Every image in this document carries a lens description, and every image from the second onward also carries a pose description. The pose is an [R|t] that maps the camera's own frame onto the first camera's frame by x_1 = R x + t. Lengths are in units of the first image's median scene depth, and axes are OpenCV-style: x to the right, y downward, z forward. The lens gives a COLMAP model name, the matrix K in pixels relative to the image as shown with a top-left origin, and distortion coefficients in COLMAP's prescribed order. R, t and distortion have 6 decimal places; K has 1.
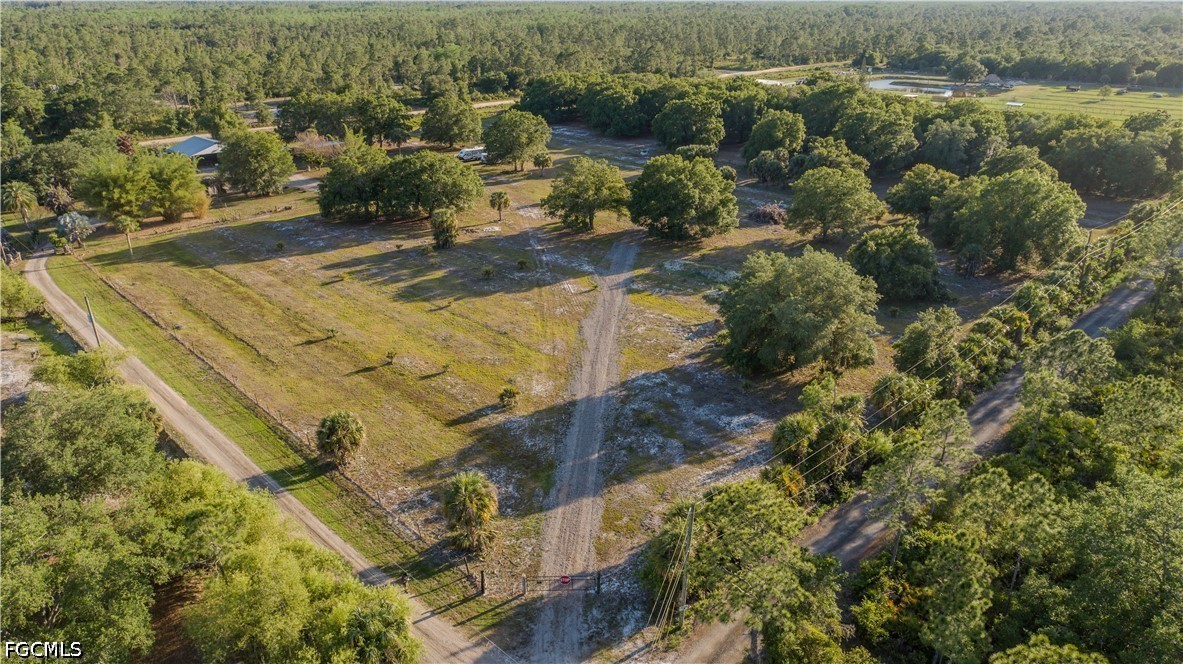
lens RADIAL K [[793.9, 0, 591.5], [0, 793.9, 332.0], [0, 0, 1]] dist [-0.009735, 0.006614]
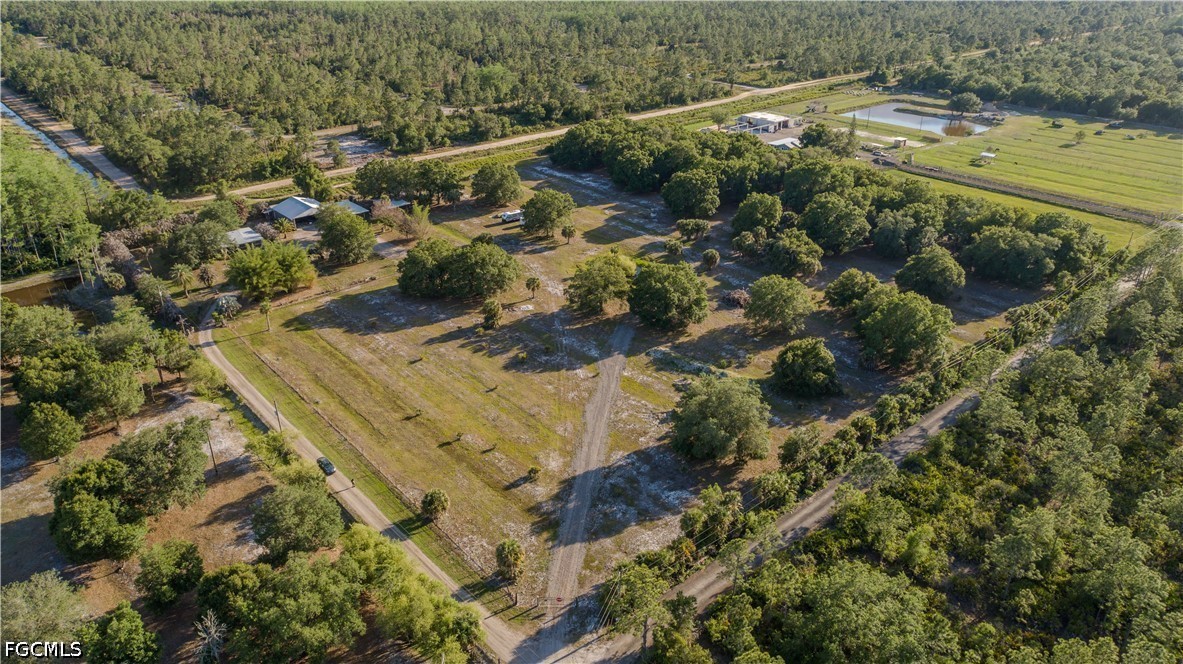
lens RADIAL K [[793.9, 0, 591.5], [0, 793.9, 332.0], [0, 0, 1]] dist [-0.009735, 0.006614]
pose [[0.998693, 0.028164, -0.042653, 0.057324], [-0.025474, 0.997729, 0.062349, -0.241415], [0.044312, -0.061181, 0.997143, -0.460230]]
